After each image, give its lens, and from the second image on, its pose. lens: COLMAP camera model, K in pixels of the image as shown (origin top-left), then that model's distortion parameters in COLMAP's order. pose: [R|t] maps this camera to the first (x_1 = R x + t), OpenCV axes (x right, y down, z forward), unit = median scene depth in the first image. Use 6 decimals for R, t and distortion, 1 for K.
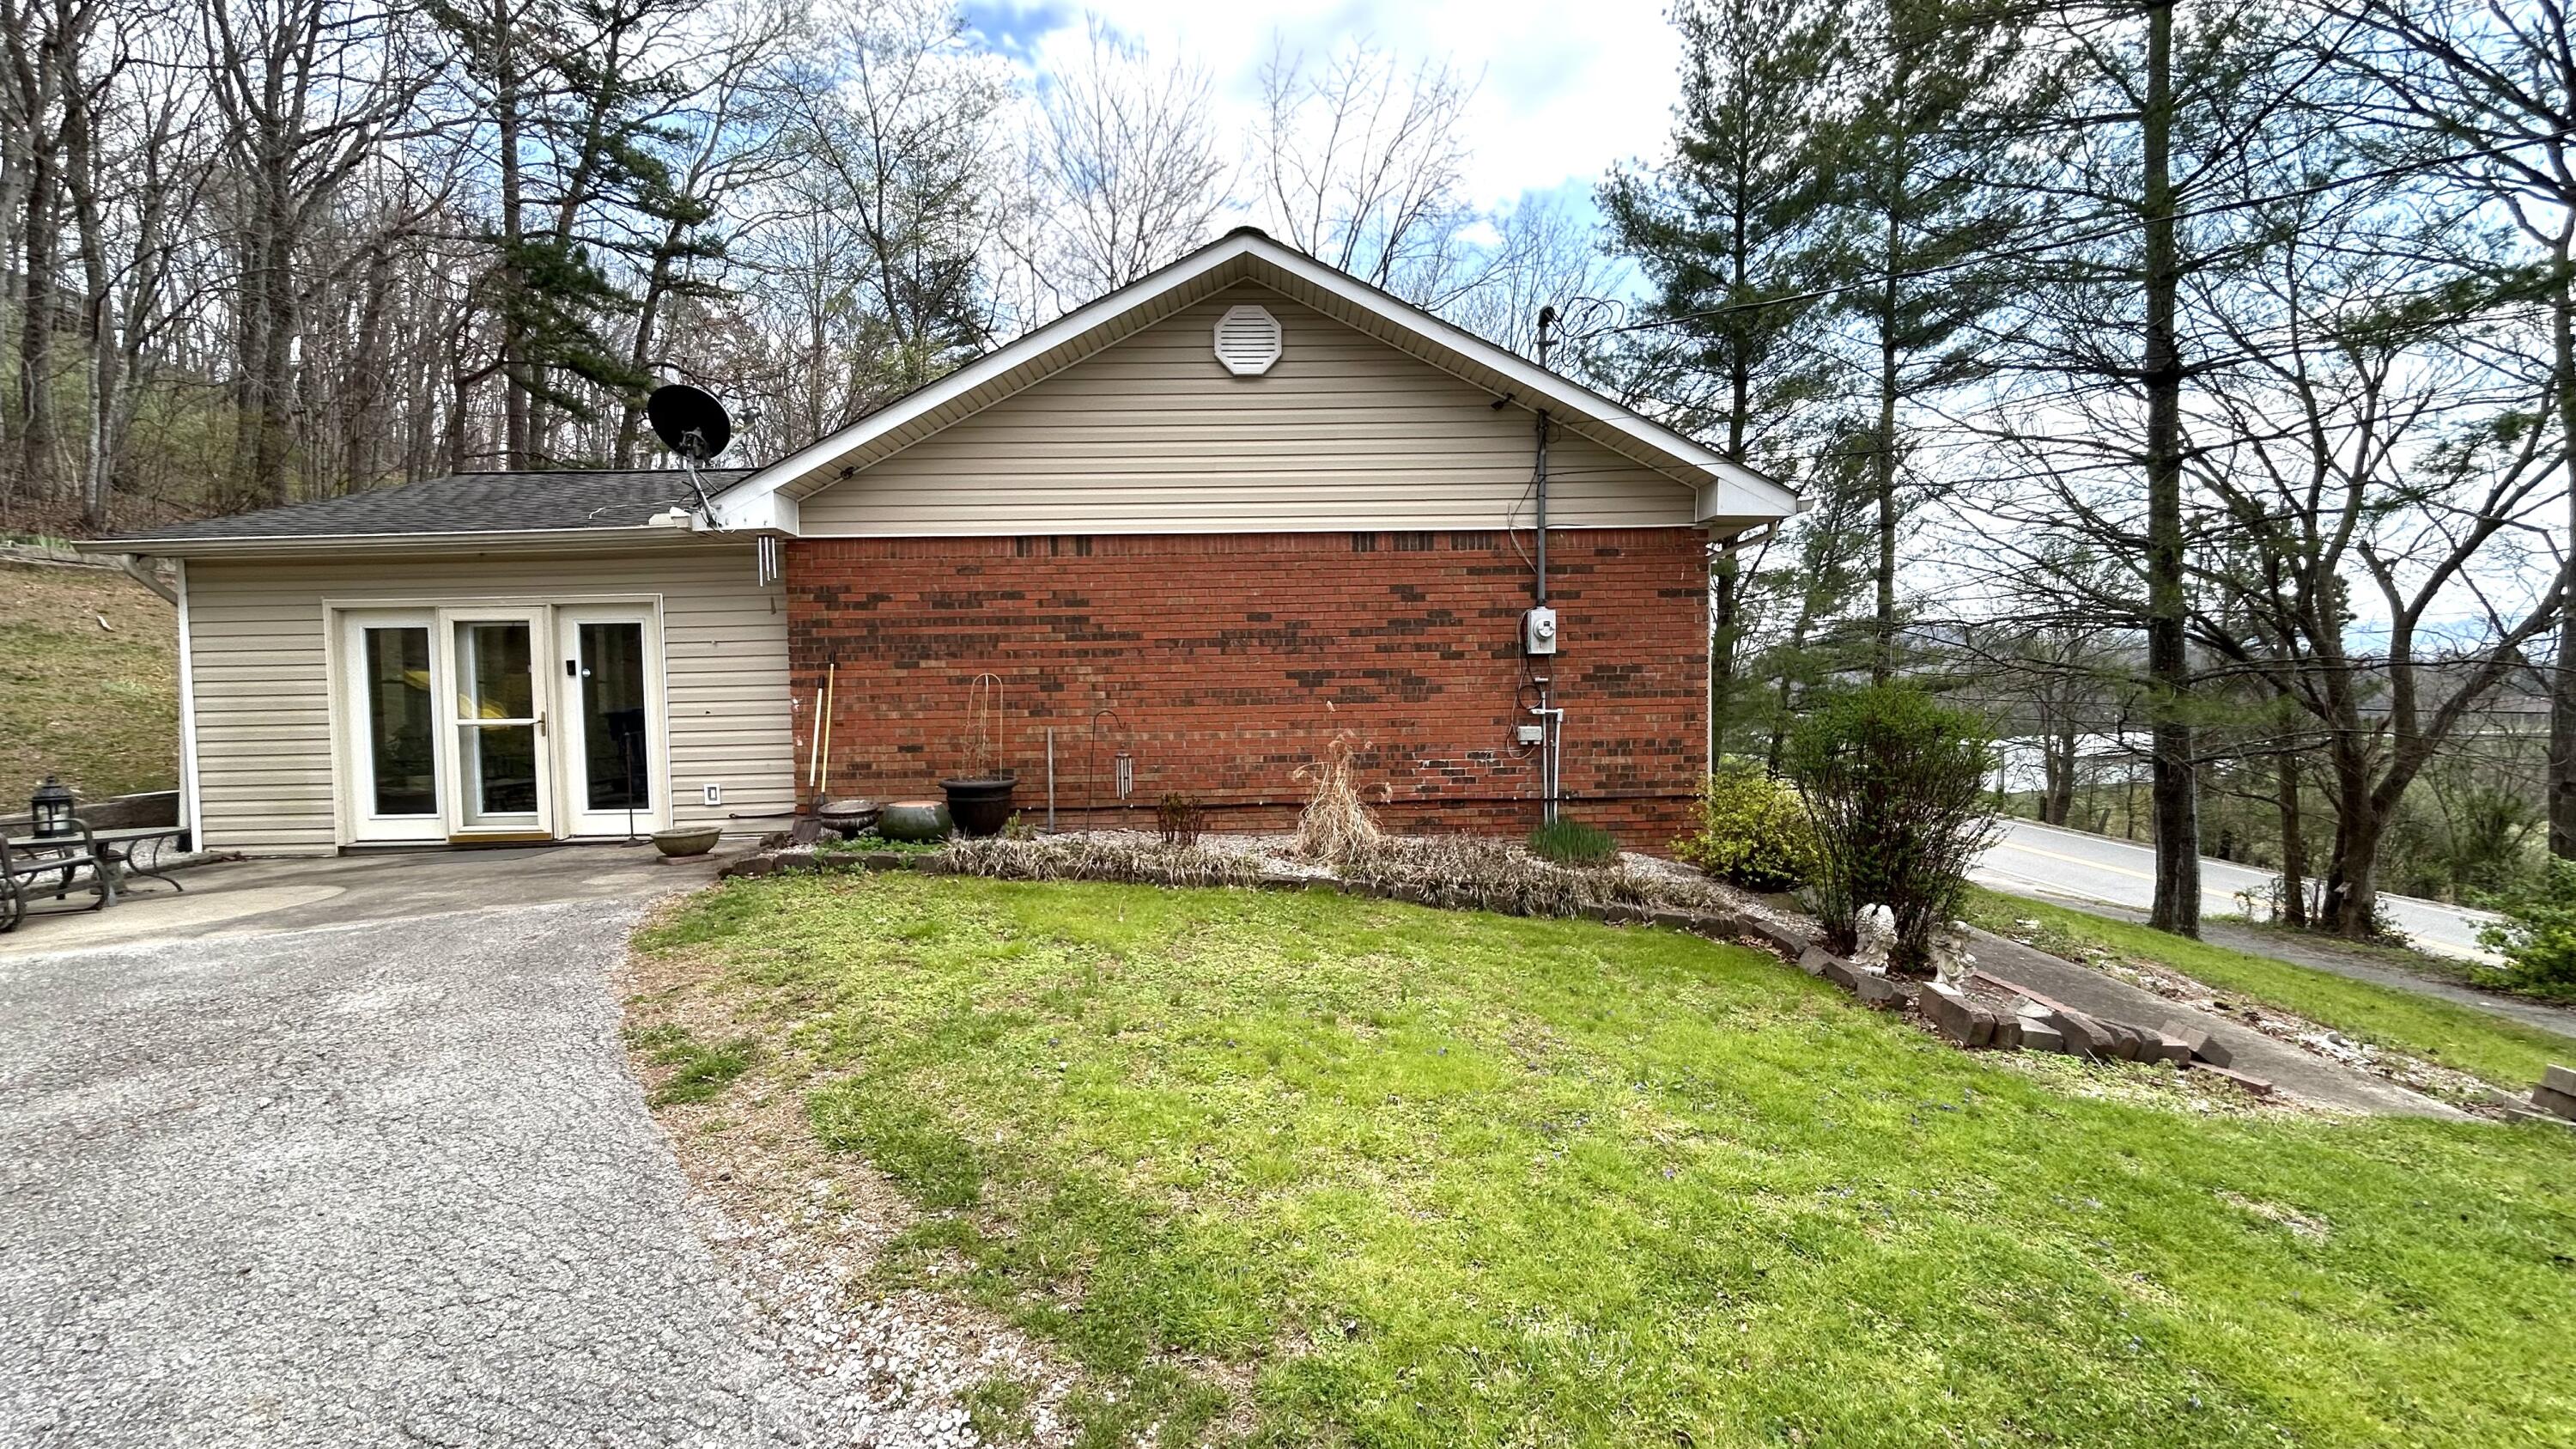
lens RADIAL K [[1034.1, 0, 1284.0], [0, 1034.1, 729.6], [0, 0, 1]] dist [-0.004056, 0.002061]
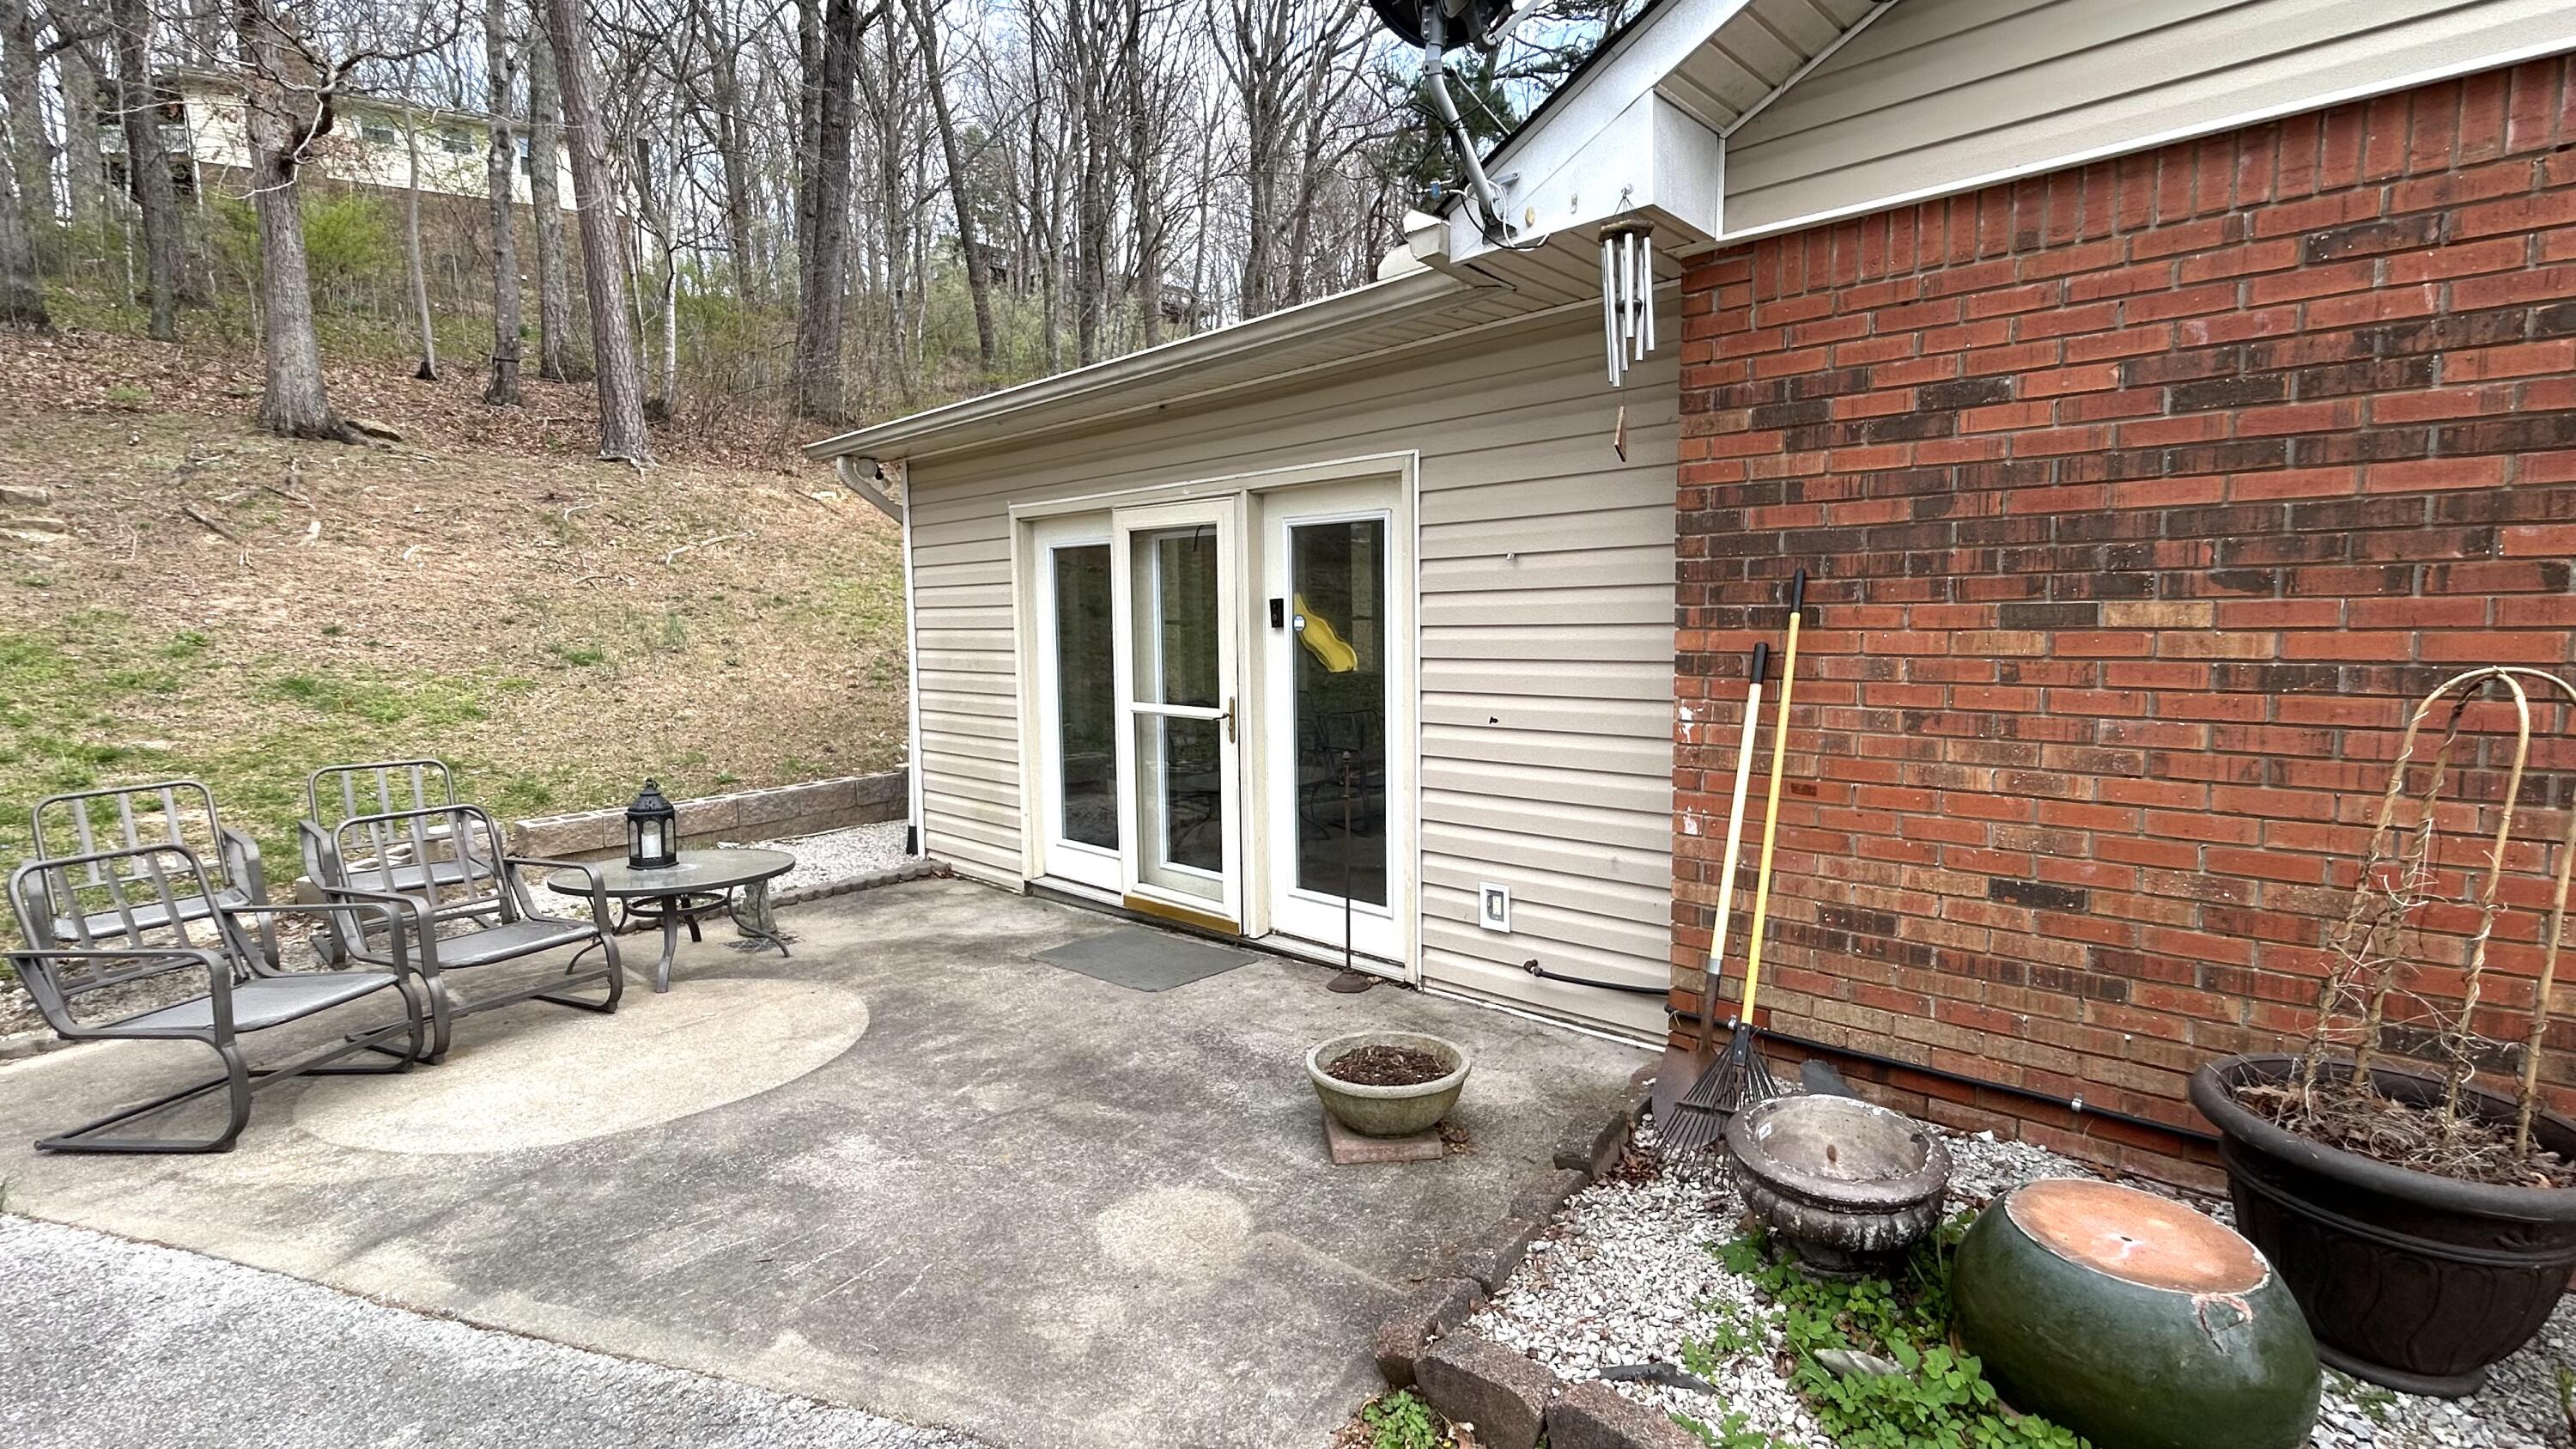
lens RADIAL K [[1202.9, 0, 1277.7], [0, 1202.9, 726.4], [0, 0, 1]] dist [-0.003762, -0.000369]
pose [[0.705476, 0.073353, -0.704928, -0.273741], [-0.031125, 0.996877, 0.072582, -0.048760], [0.708050, -0.029264, 0.705556, 0.594950]]
